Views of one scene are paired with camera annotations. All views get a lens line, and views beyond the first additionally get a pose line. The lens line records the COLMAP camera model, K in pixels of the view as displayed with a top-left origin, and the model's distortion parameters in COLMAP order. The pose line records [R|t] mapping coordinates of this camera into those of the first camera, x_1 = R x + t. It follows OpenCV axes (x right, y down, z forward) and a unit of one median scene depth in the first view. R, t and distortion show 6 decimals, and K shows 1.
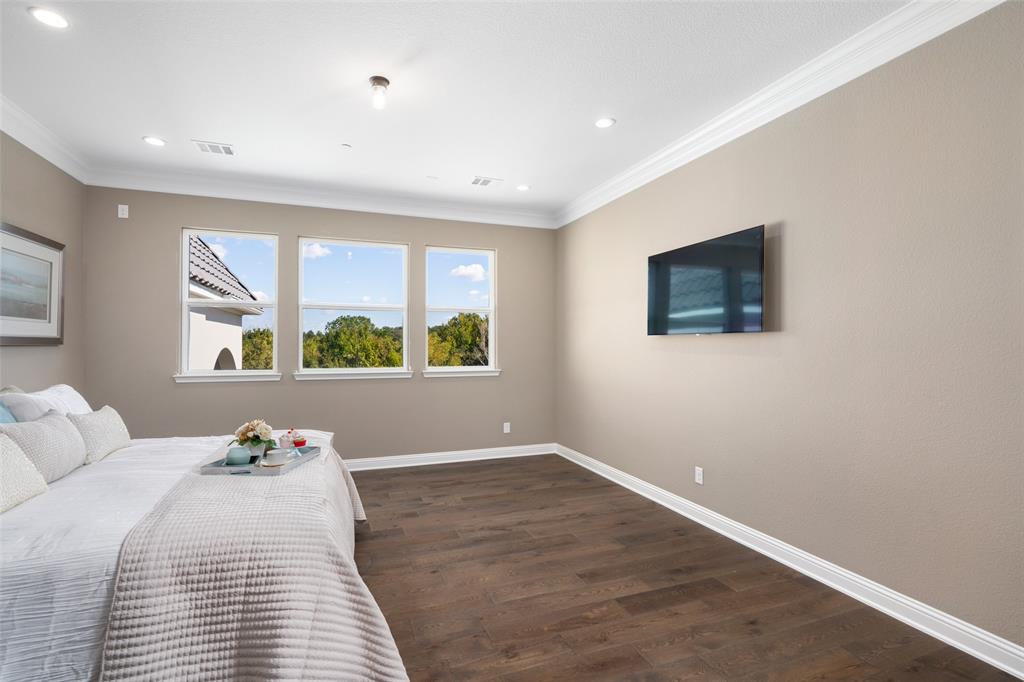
lens RADIAL K [[469.1, 0, 507.8], [0, 469.1, 343.5], [0, 0, 1]] dist [-0.002858, -0.000223]
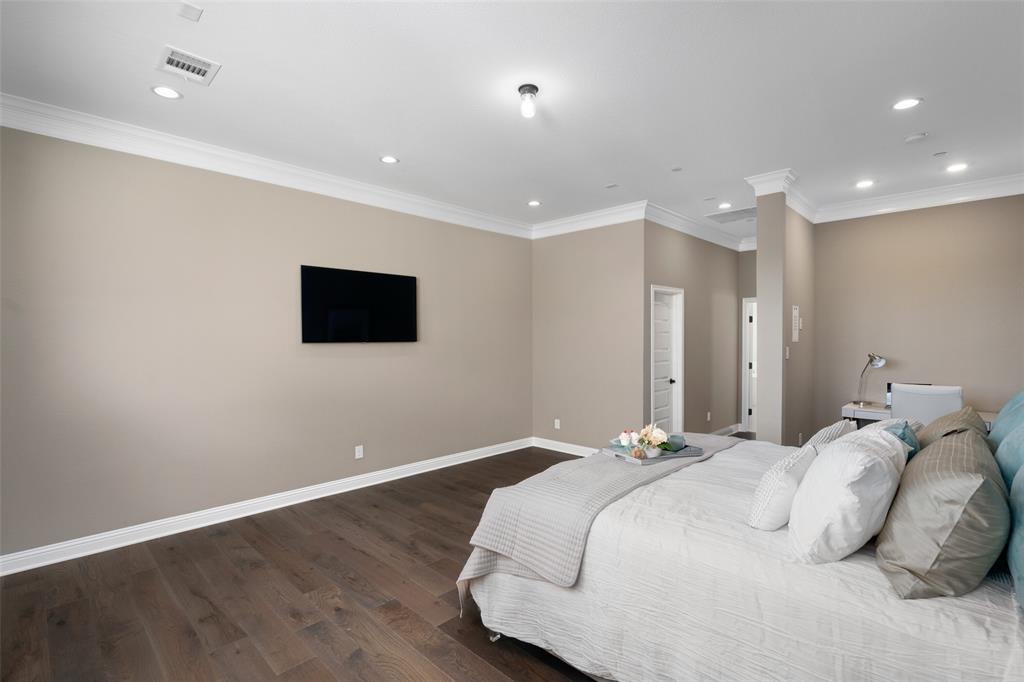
lens RADIAL K [[469.1, 0, 507.8], [0, 469.1, 343.5], [0, 0, 1]] dist [-0.002858, -0.000223]
pose [[-0.408332, -0.007764, 0.912800, -0.861854], [0.003283, 0.999945, 0.009974, -0.025390], [-0.912828, 0.007069, -0.408284, 1.071768]]
